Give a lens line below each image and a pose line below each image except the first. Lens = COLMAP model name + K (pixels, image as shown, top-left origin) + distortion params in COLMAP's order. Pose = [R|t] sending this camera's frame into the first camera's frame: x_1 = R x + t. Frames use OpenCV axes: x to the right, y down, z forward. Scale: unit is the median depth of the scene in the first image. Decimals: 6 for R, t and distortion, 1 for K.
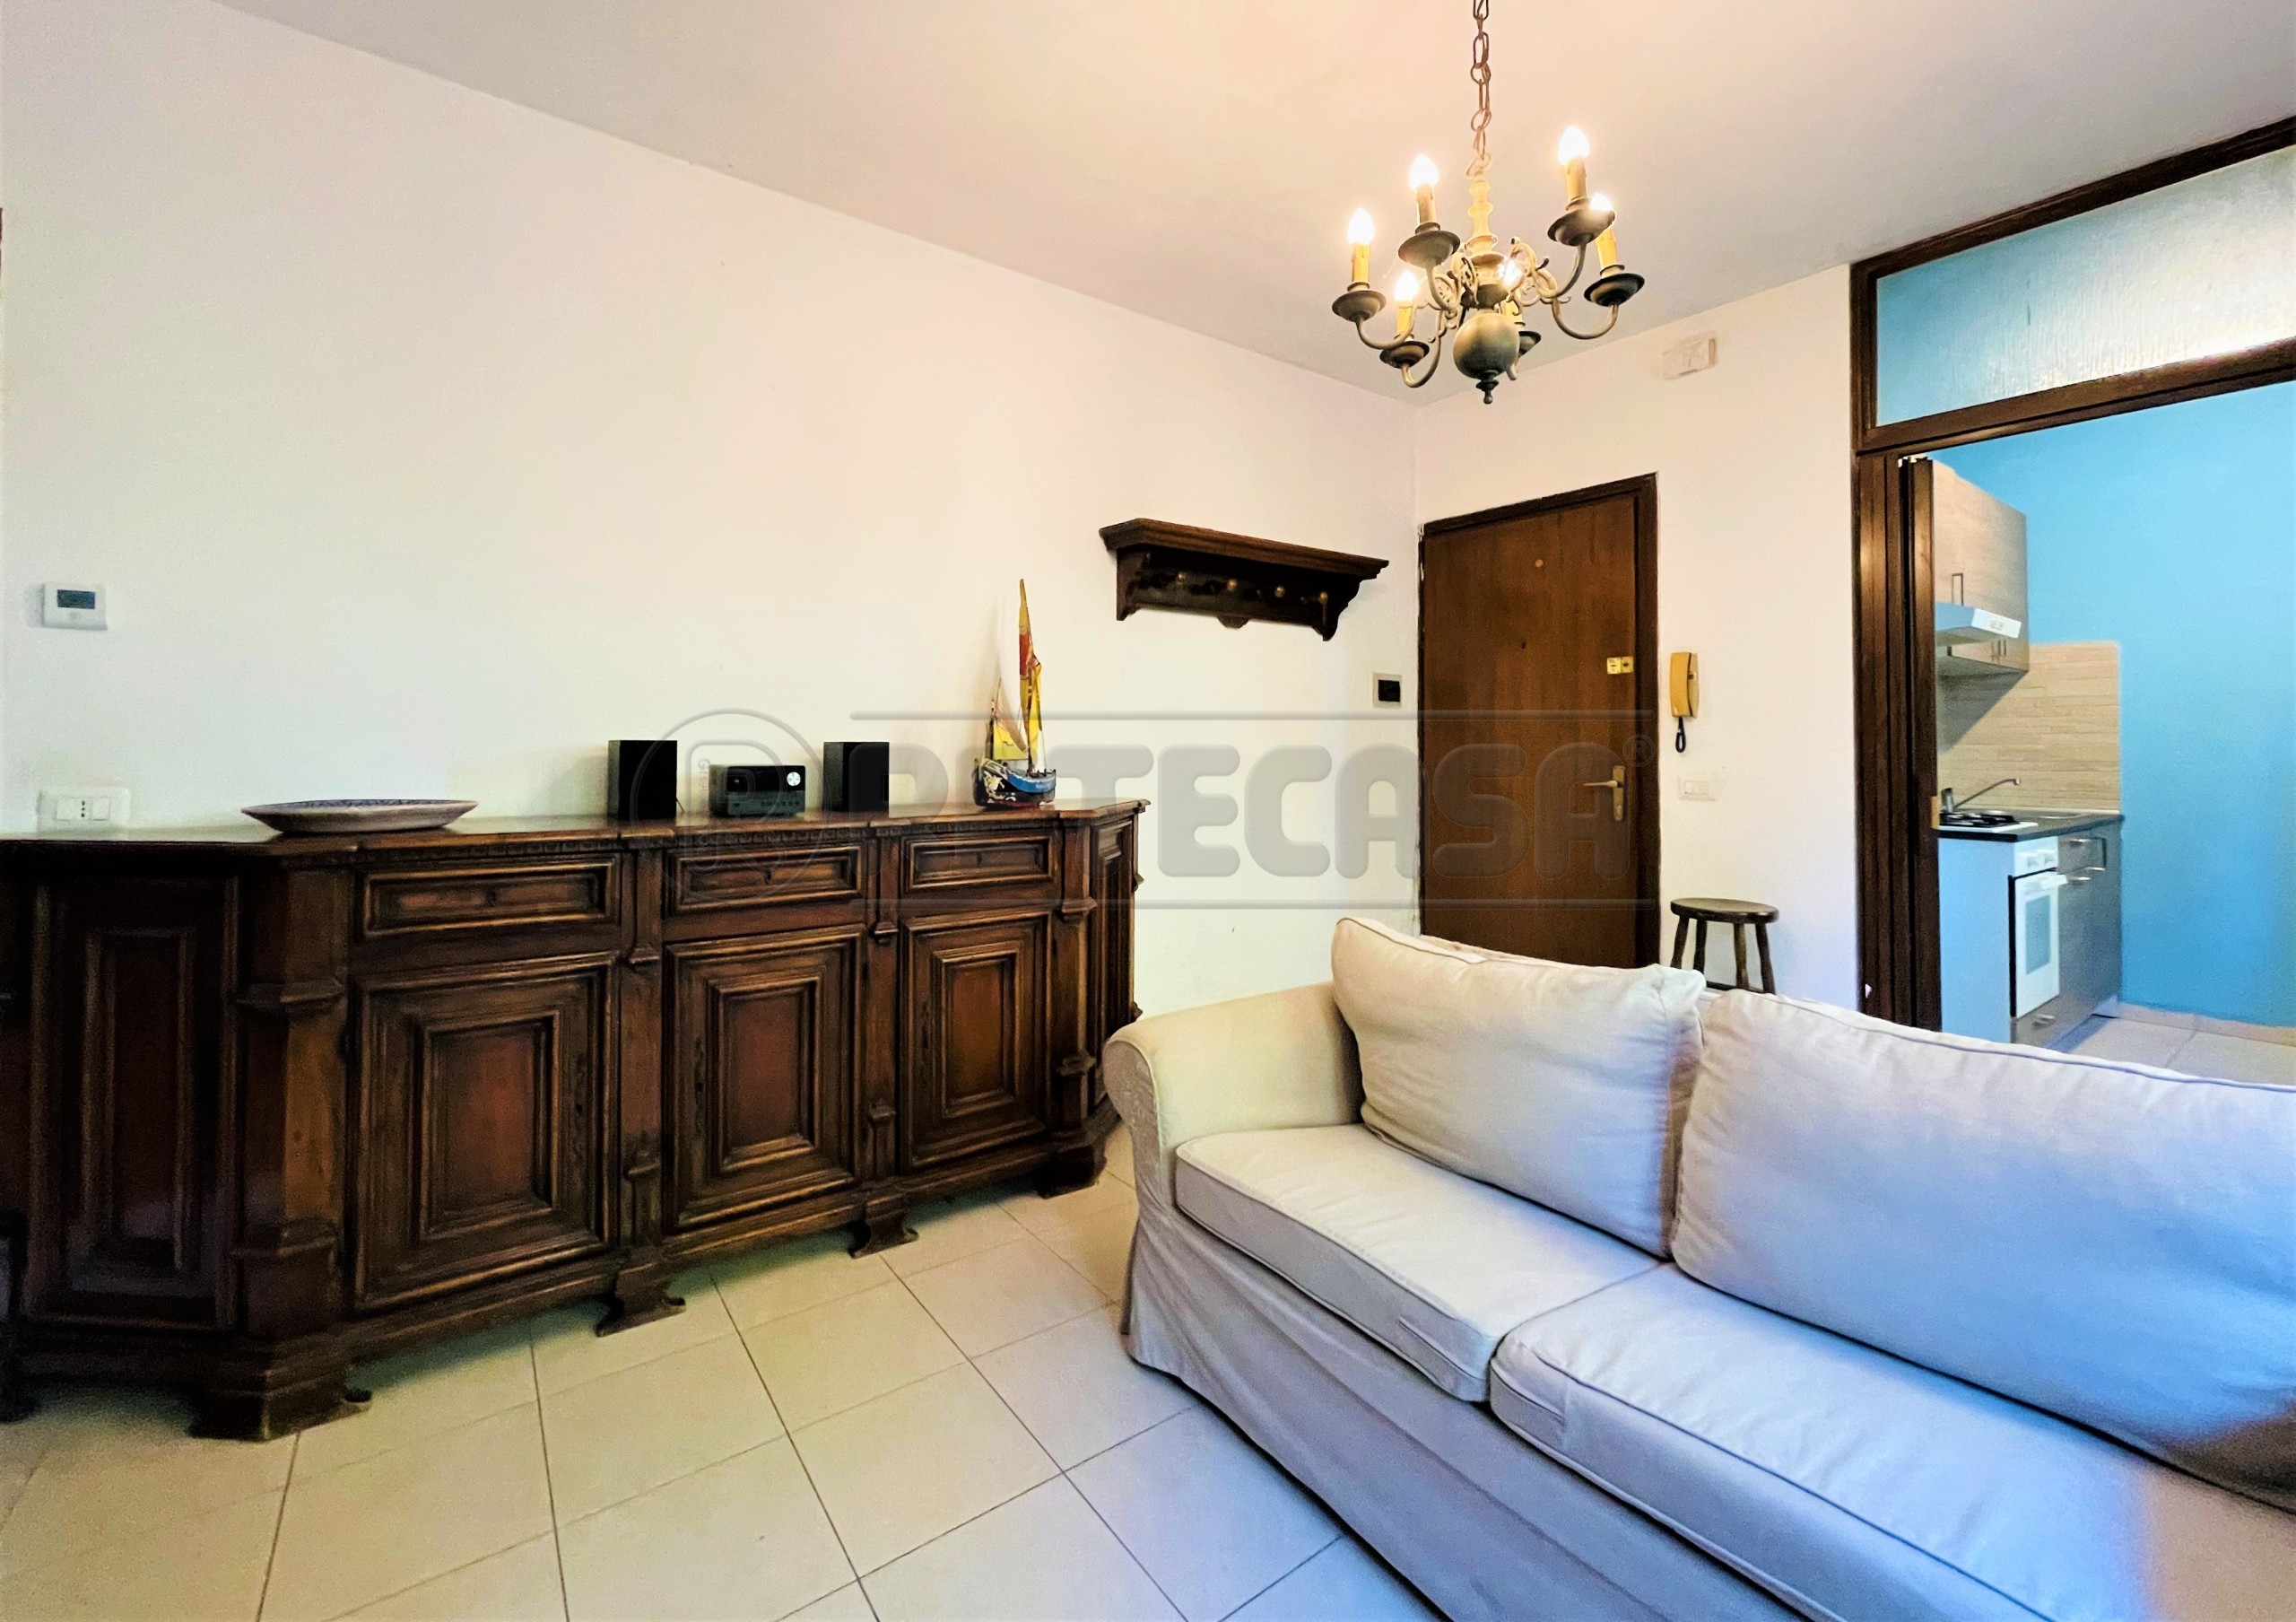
lens RADIAL K [[944.4, 0, 1128.5], [0, 944.4, 730.2], [0, 0, 1]] dist [0.000100, 0.000343]
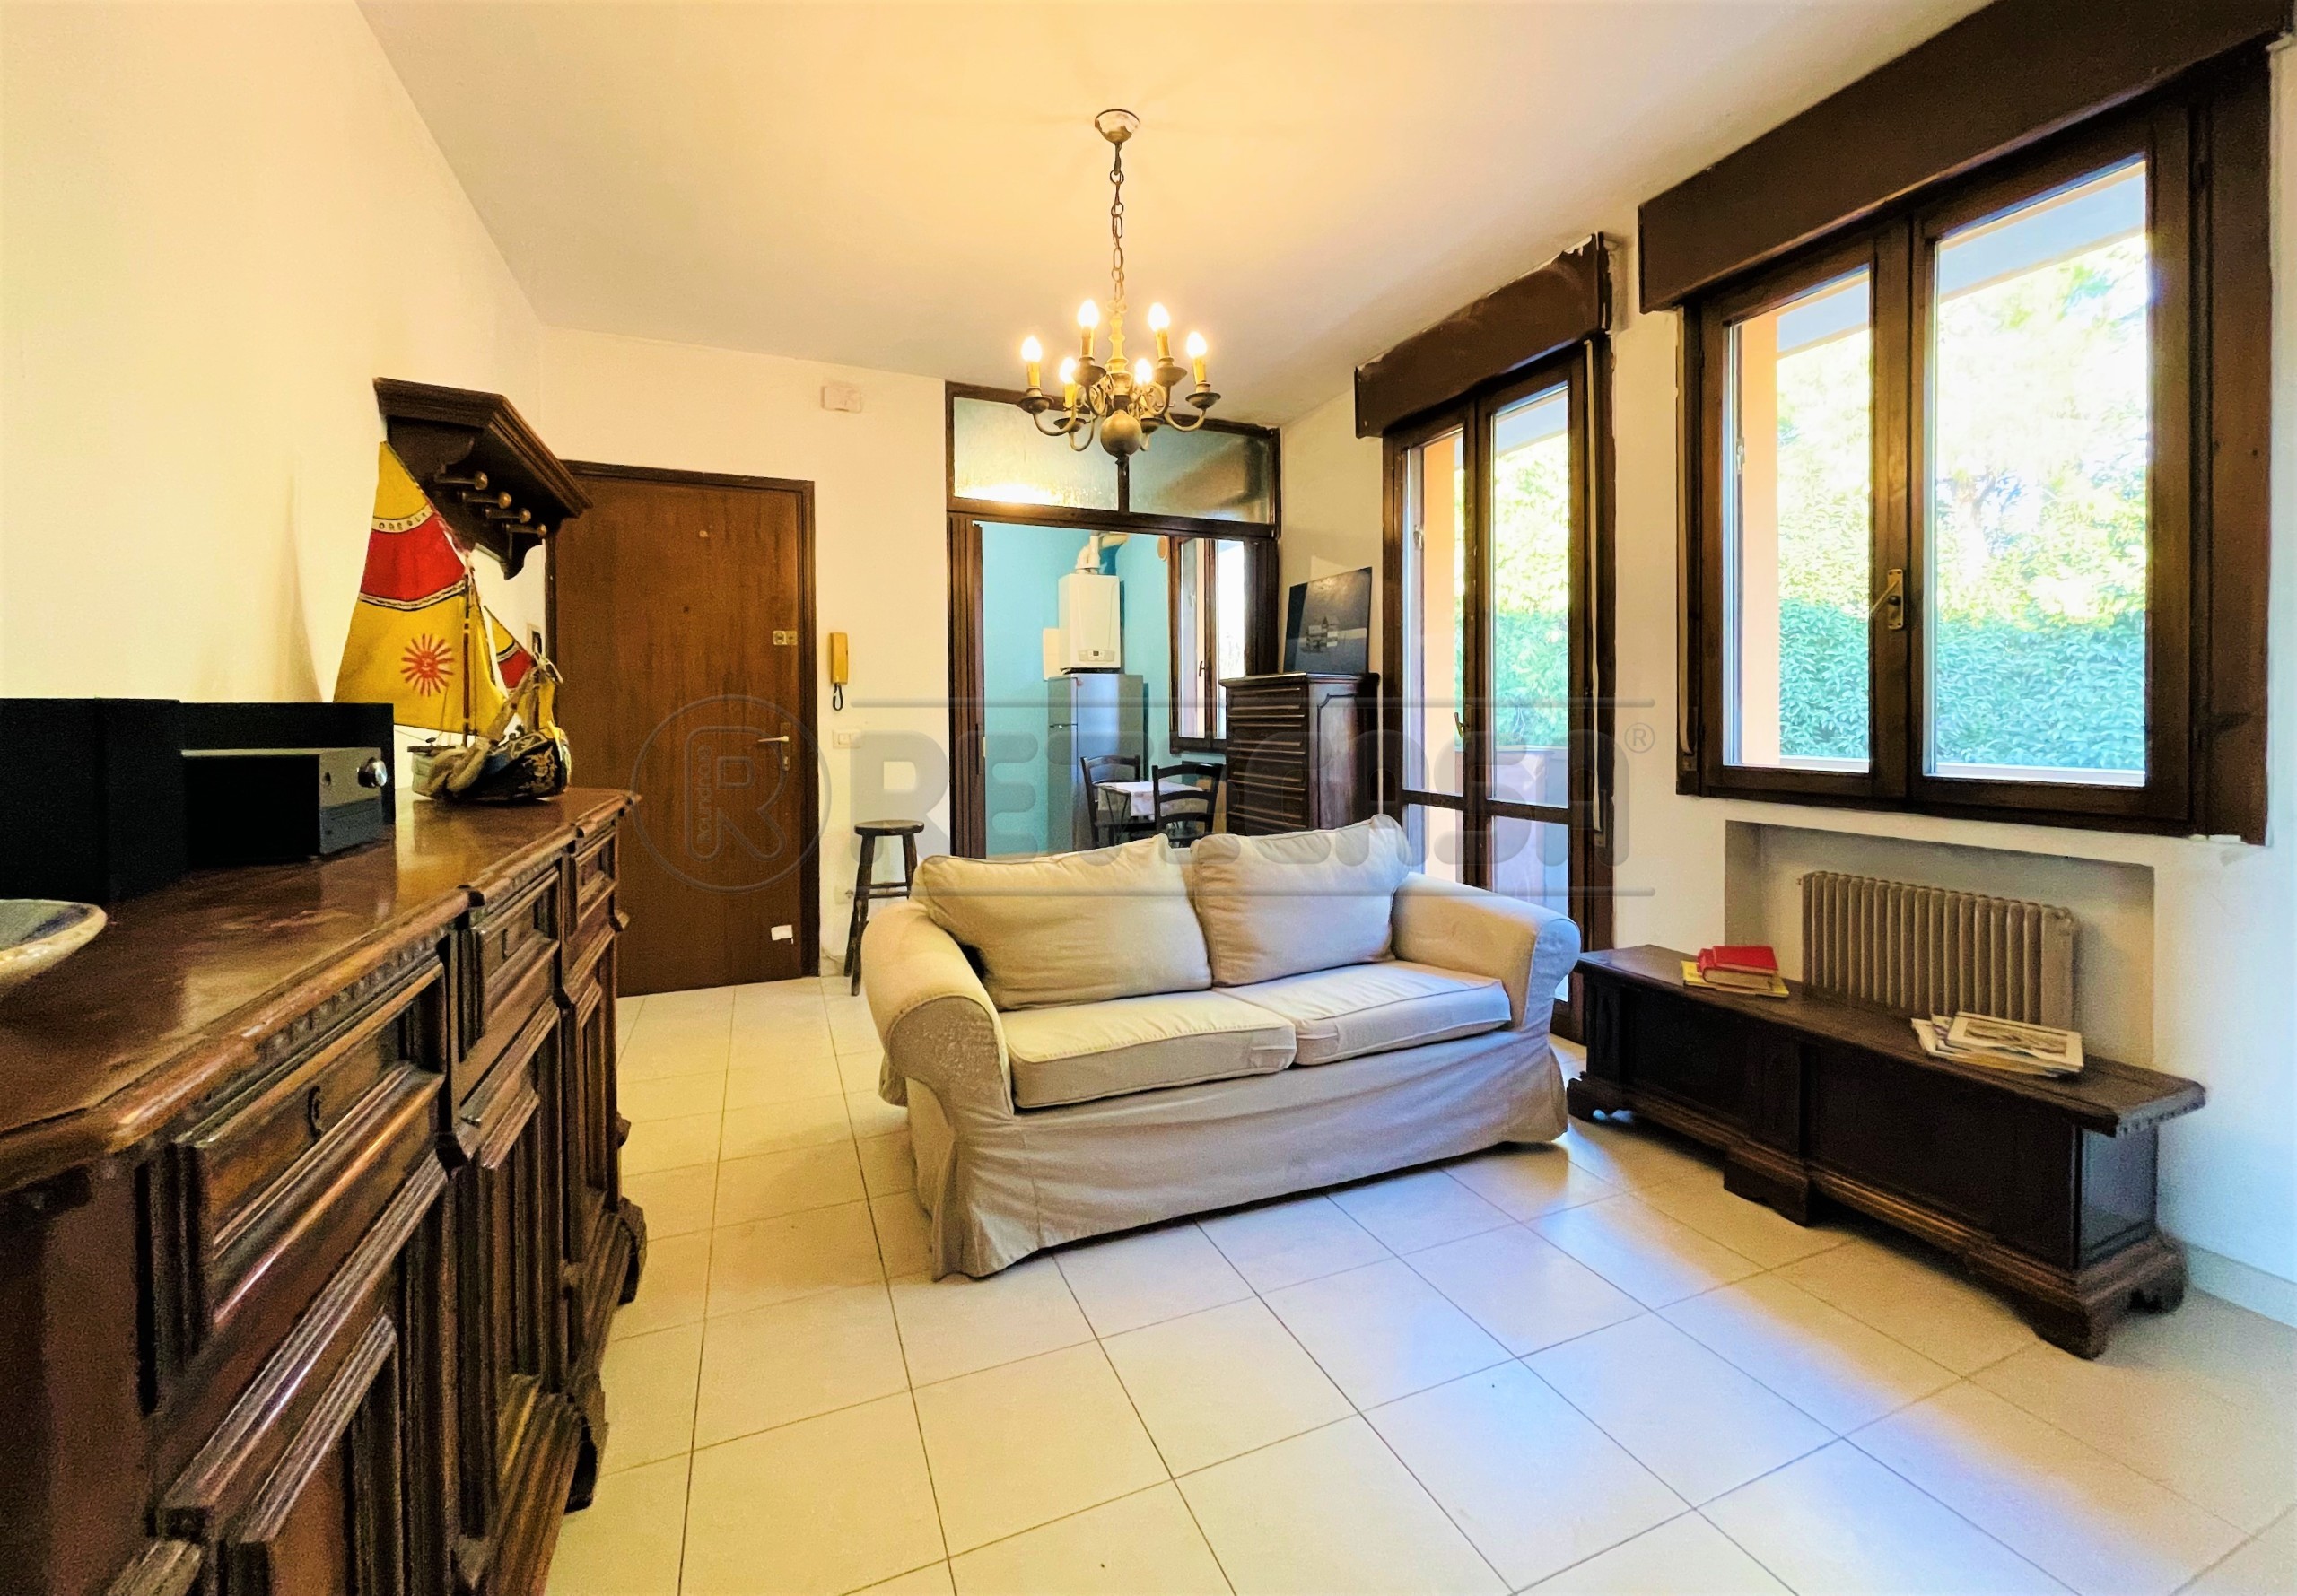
lens RADIAL K [[920.4, 0, 1133.9], [0, 920.4, 714.0], [0, 0, 1]] dist [0.003387, -0.000001]
pose [[0.239758, -0.009071, 0.970790, -0.512844], [-0.015340, 0.999796, 0.013131, 0.004763], [-0.970711, -0.018040, 0.239570, 0.315842]]
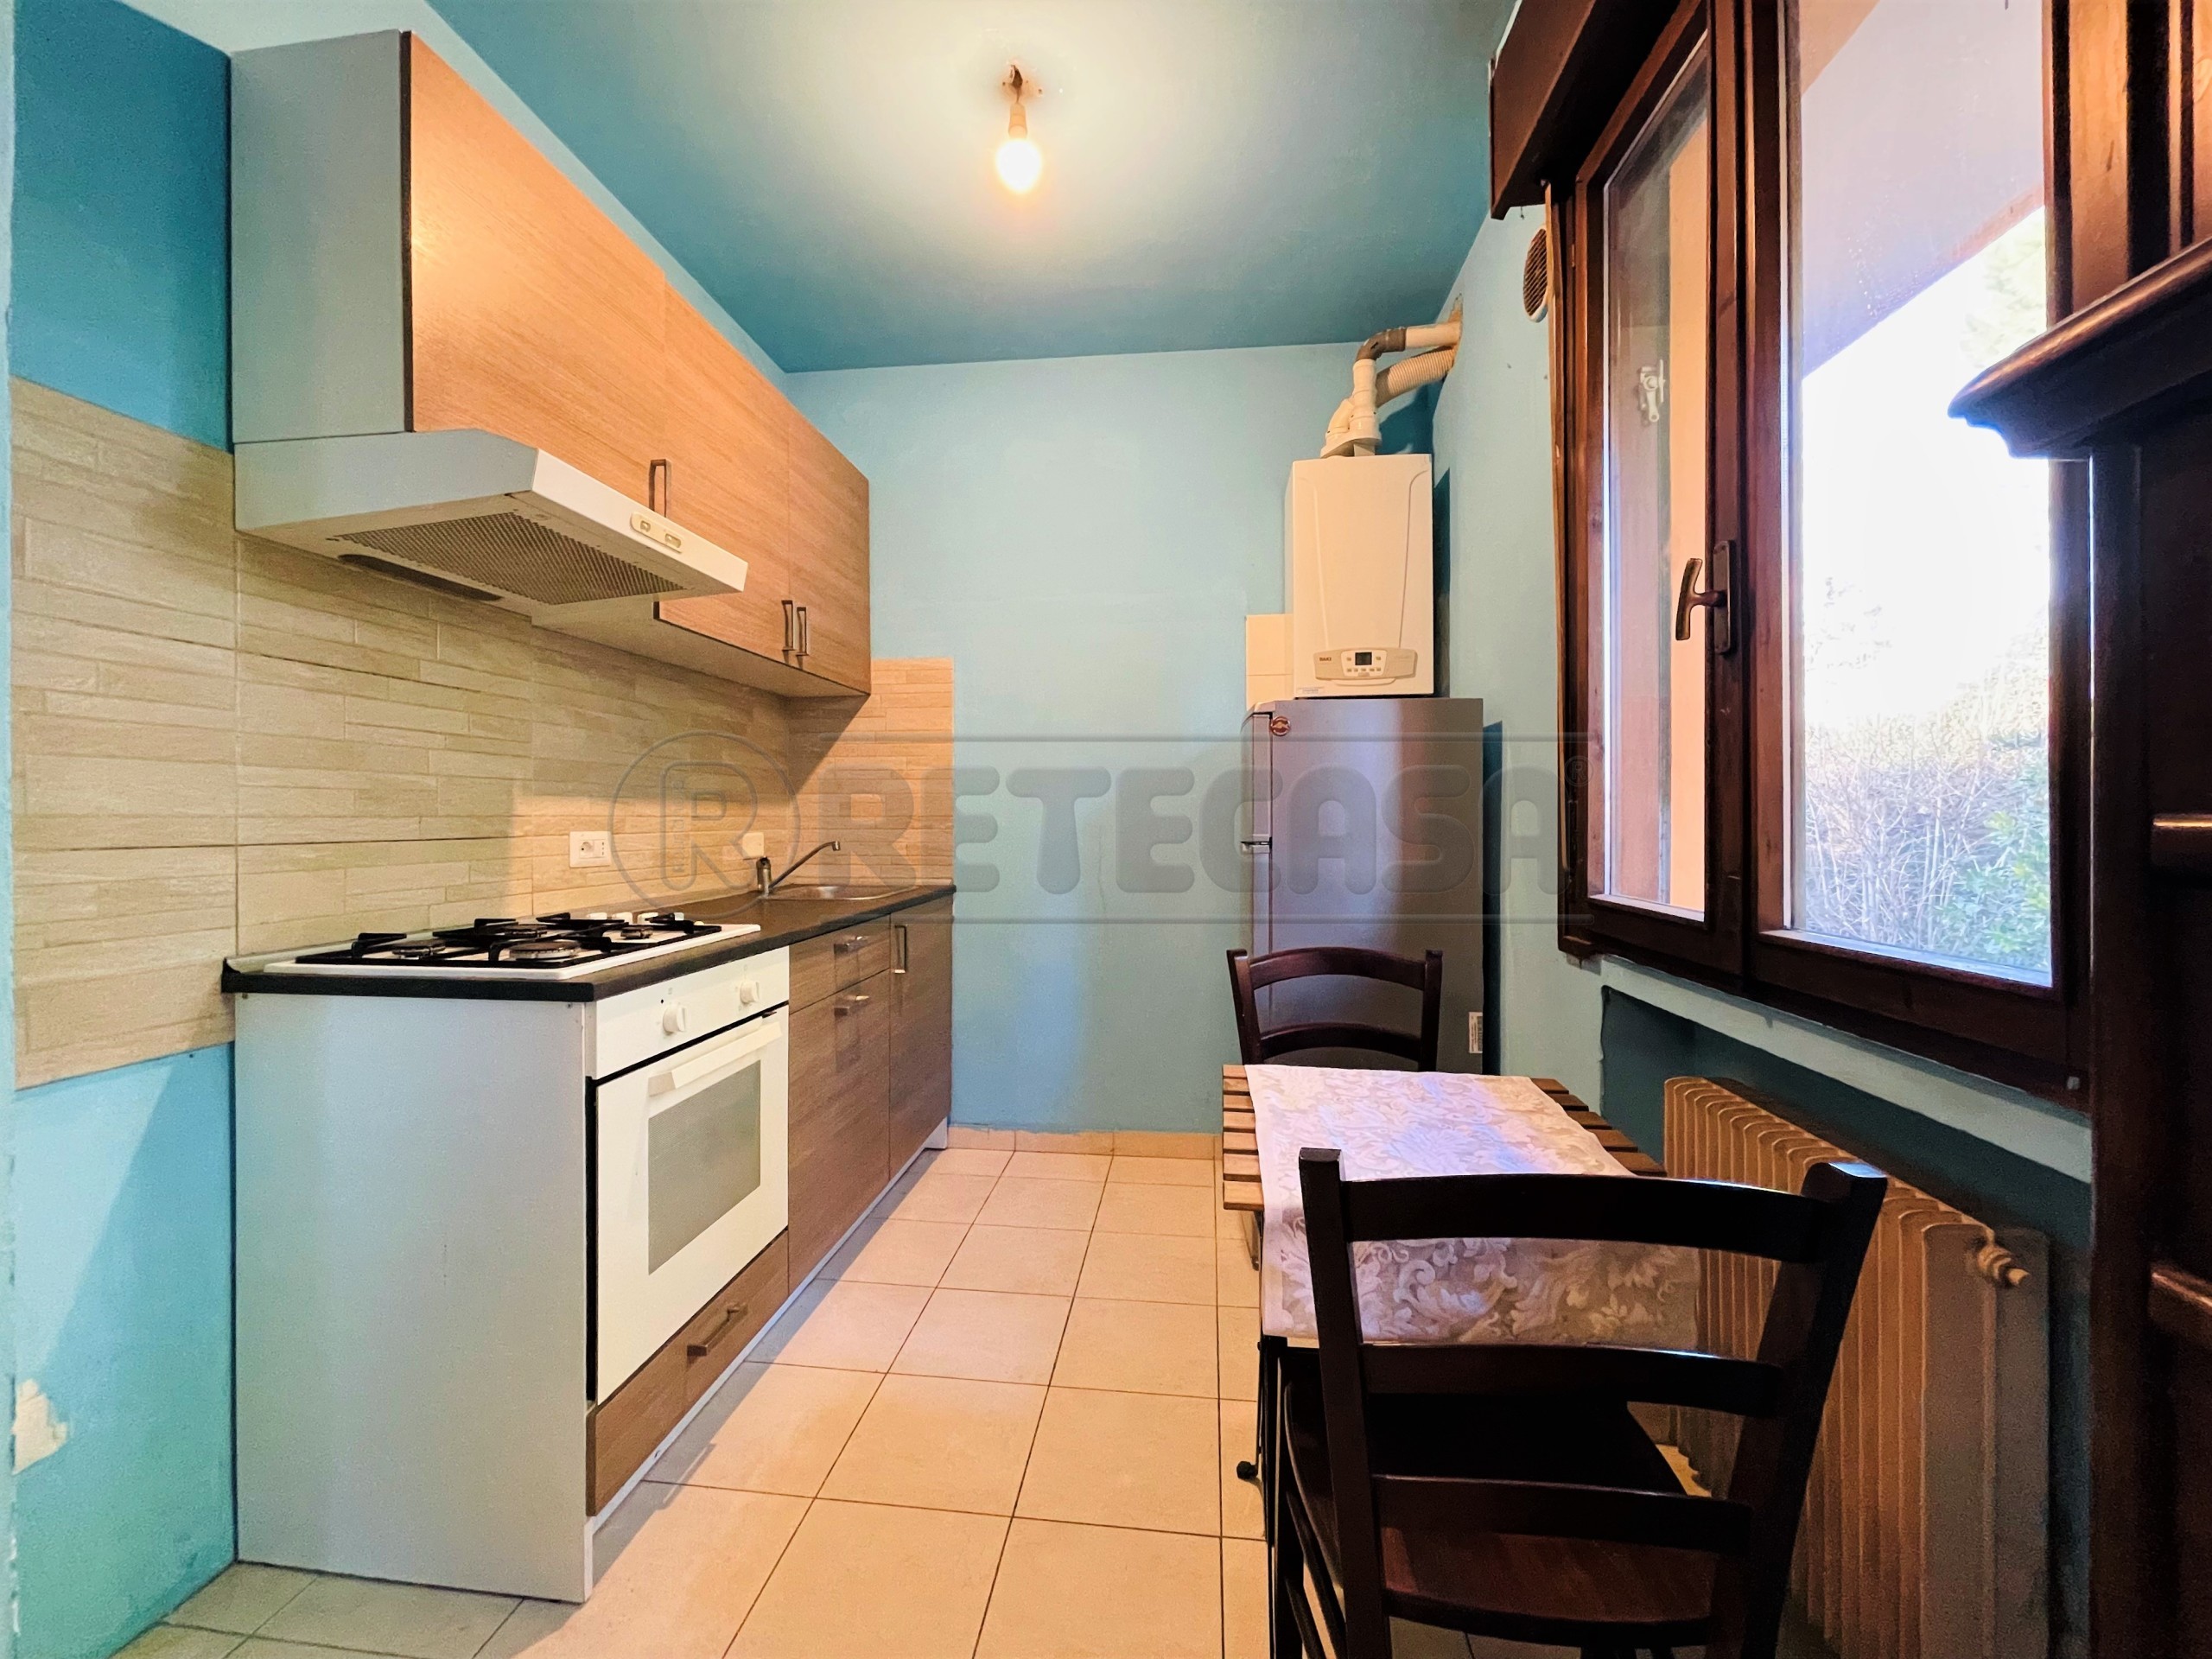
lens RADIAL K [[887.4, 0, 1105.0], [0, 887.4, 823.4], [0, 0, 1]] dist [-0.008411, 0.000493]
pose [[0.675619, -0.010910, 0.737170, 0.767368], [-0.012147, 0.999590, 0.025927, 0.024261], [-0.737151, -0.026471, 0.675210, 0.538027]]
